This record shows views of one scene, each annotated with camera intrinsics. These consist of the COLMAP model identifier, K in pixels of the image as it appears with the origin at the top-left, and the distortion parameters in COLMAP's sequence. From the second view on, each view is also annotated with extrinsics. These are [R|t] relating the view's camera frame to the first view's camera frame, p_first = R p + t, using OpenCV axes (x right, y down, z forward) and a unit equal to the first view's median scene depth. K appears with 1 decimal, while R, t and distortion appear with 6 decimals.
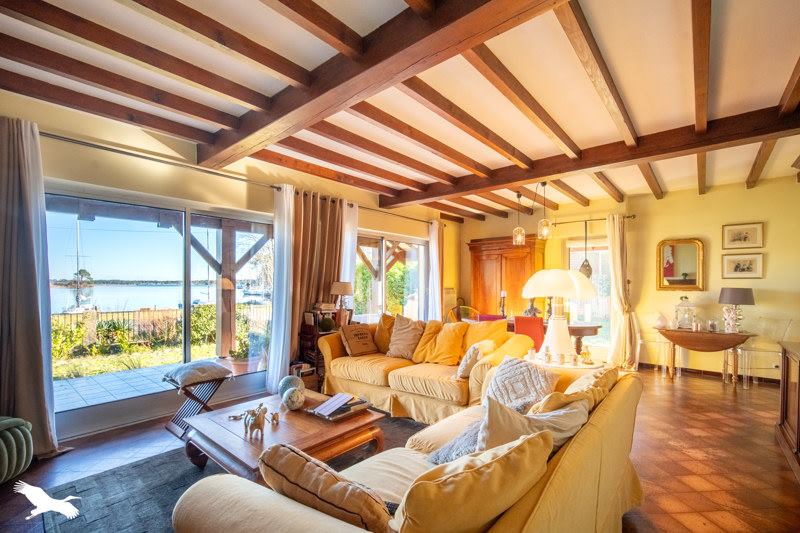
lens RADIAL K [[357.9, 0, 402.4], [0, 357.9, 289.6], [0, 0, 1]] dist [0.010691, 0.000168]
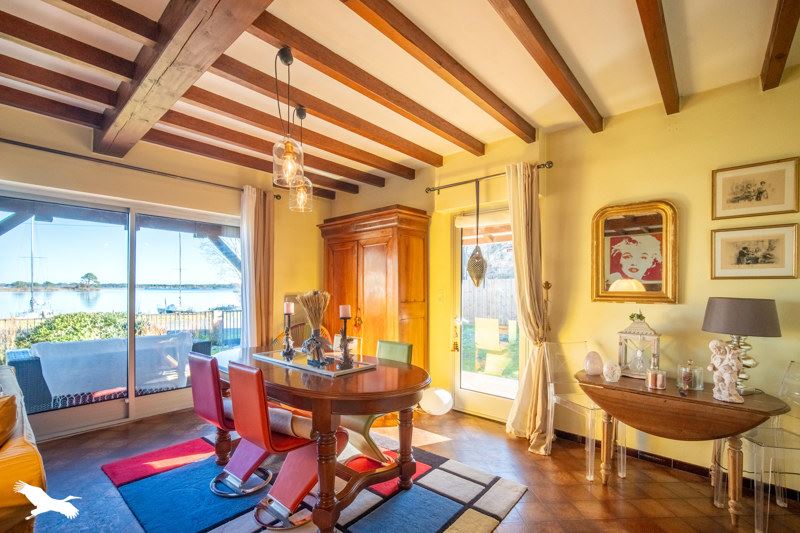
lens RADIAL K [[354.8, 0, 397.2], [0, 354.8, 293.3], [0, 0, 1]] dist [0.000981, 0.000081]
pose [[0.999604, 0.002469, -0.028021, 0.454516], [-0.002479, 0.999997, -0.000316, -0.008865], [0.028020, 0.000386, 0.999607, 0.486468]]
